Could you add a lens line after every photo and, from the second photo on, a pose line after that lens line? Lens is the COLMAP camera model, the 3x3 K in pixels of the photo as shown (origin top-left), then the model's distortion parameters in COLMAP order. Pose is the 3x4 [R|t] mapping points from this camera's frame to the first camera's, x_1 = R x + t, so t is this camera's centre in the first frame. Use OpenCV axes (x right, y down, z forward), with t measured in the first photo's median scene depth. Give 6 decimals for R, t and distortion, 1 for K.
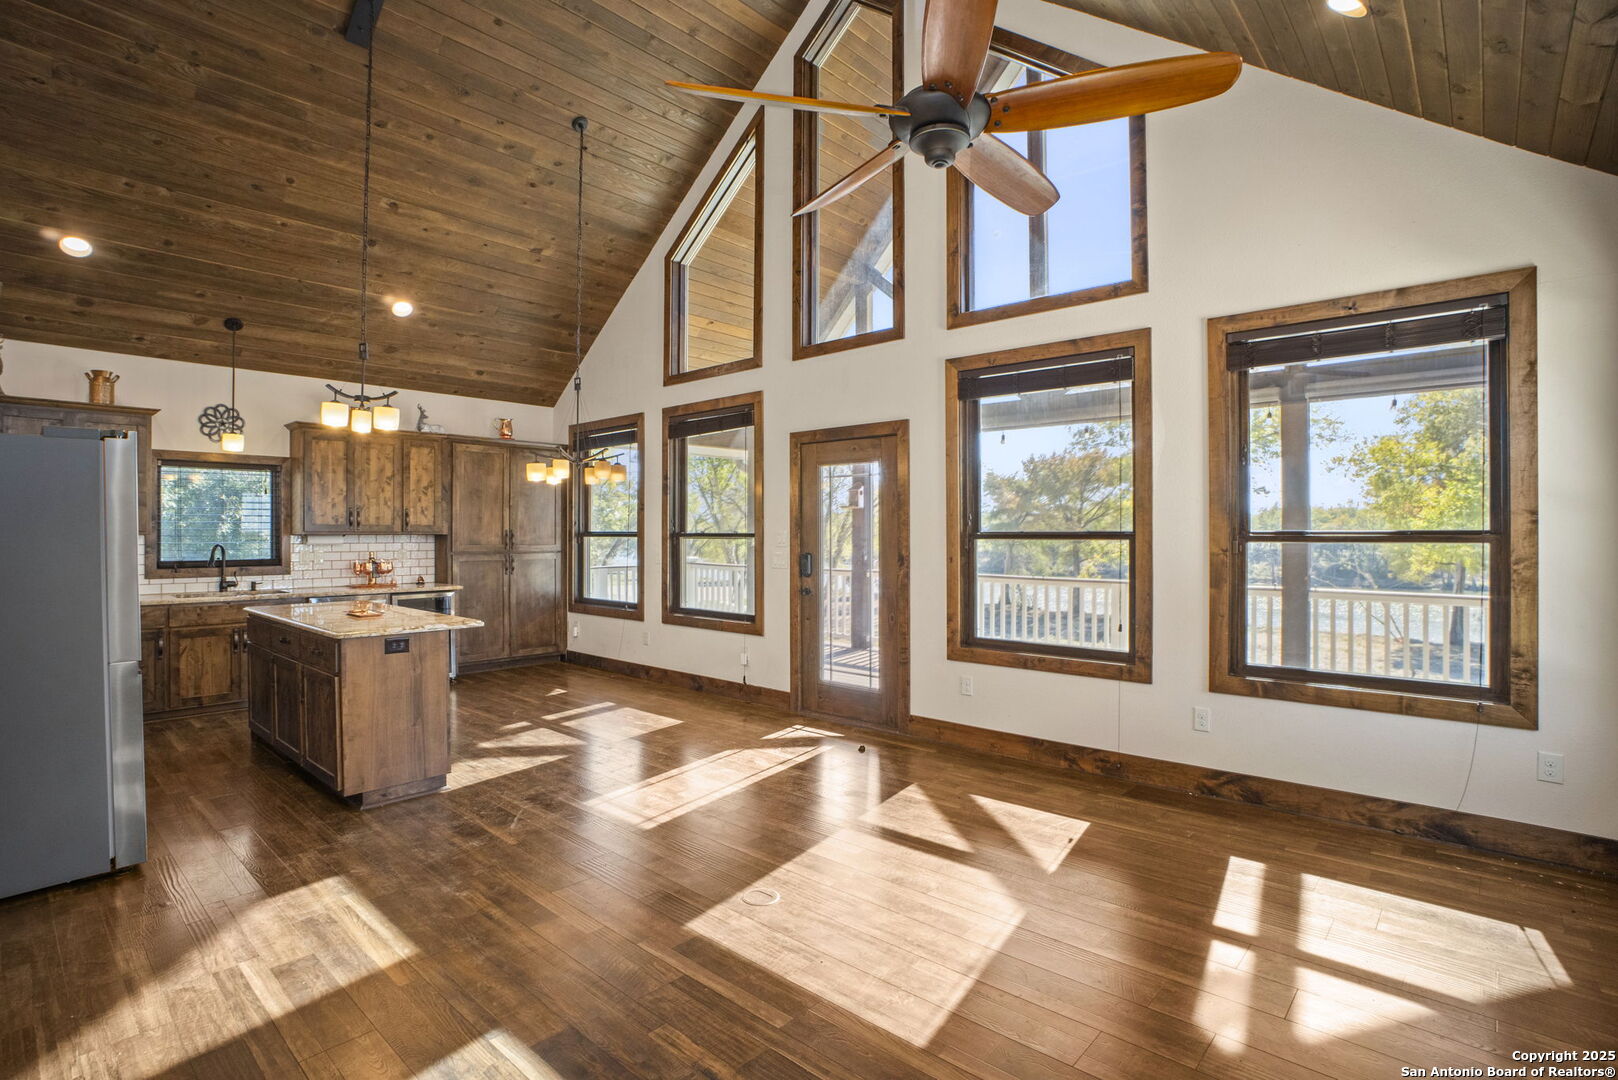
lens RADIAL K [[786.7, 0, 806.9], [0, 786.7, 537.9], [0, 0, 1]] dist [-0.078358, 0.030482]
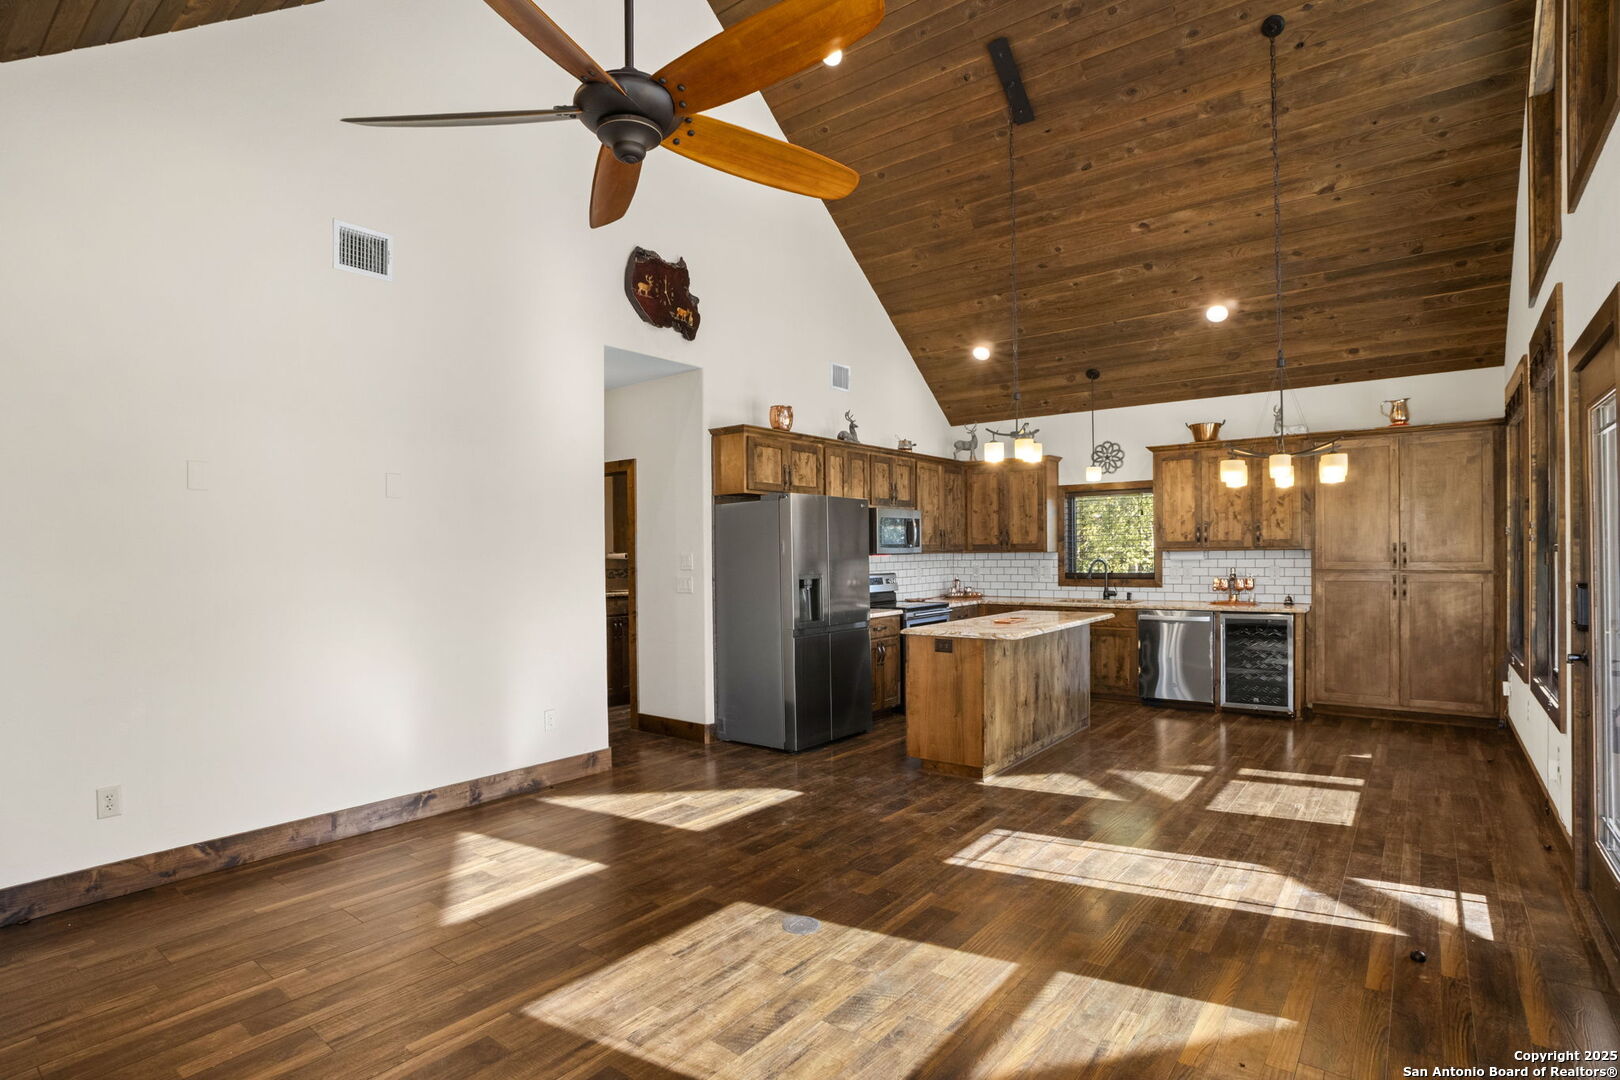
lens RADIAL K [[802.2, 0, 804.8], [0, 802.2, 569.2], [0, 0, 1]] dist [-0.051410, -0.000026]
pose [[0.065855, 0.018713, -0.997654, 0.459107], [0.007405, 0.999787, 0.019242, -0.004028], [0.997802, -0.008655, 0.065702, 0.462541]]
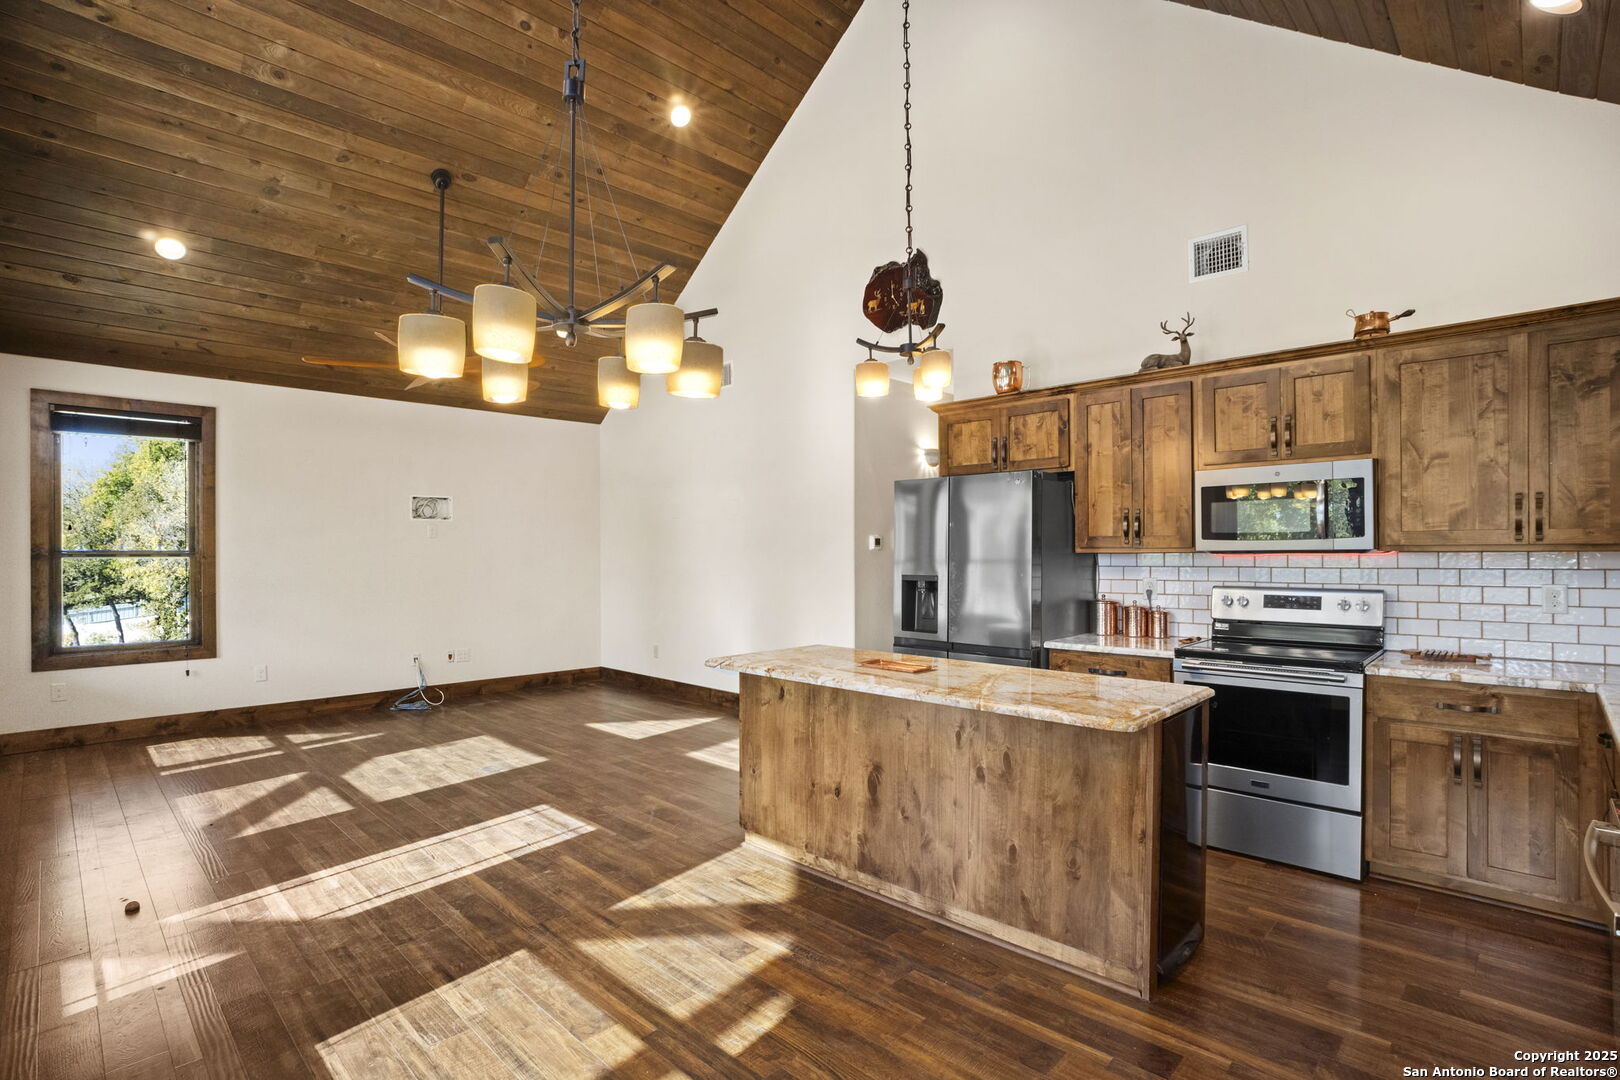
lens RADIAL K [[781.8, 0, 819.8], [0, 781.8, 560.2], [0, 0, 1]] dist [-0.057348, 0.008193]
pose [[-0.999629, 0.003133, 0.027067, -0.398386], [0.003608, 0.999840, 0.017512, -0.008080], [-0.027007, 0.017603, -0.999480, 1.293366]]
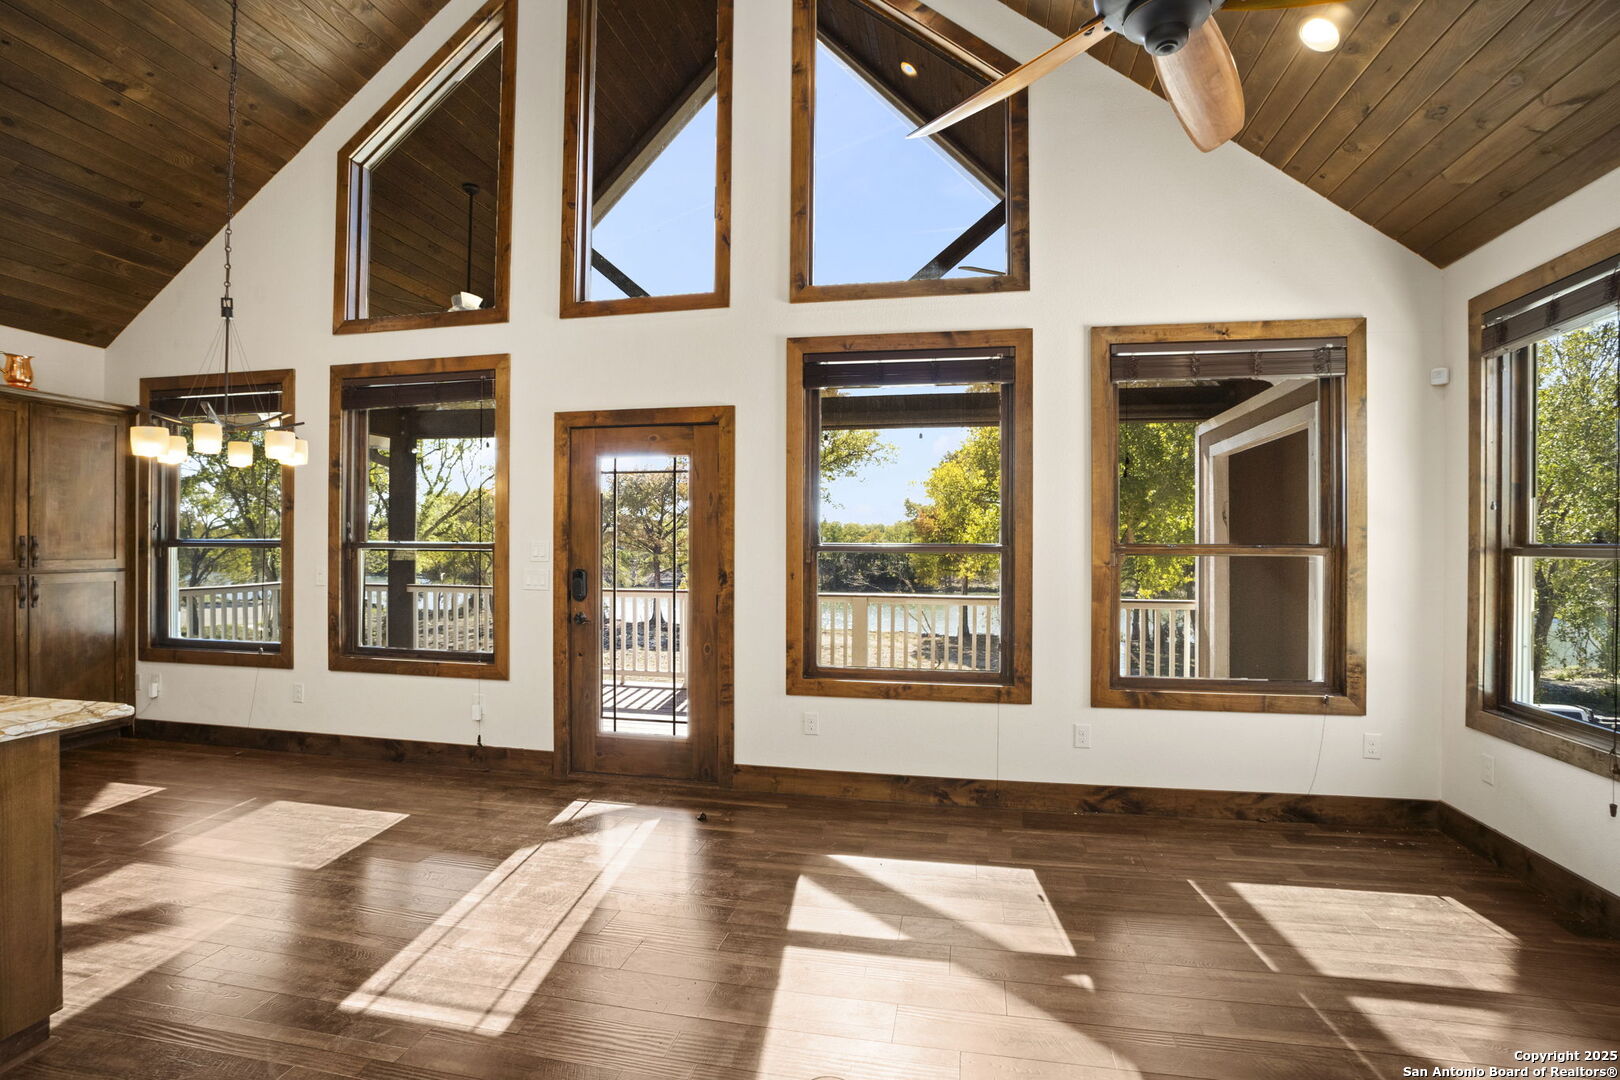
lens RADIAL K [[790.9, 0, 804.0], [0, 790.9, 550.0], [0, 0, 1]] dist [-0.072808, 0.025756]
pose [[0.860176, 0.000726, 0.509996, -0.203462], [-0.001419, 0.999999, 0.000969, -0.000651], [-0.509995, -0.001557, 0.860176, 0.223413]]
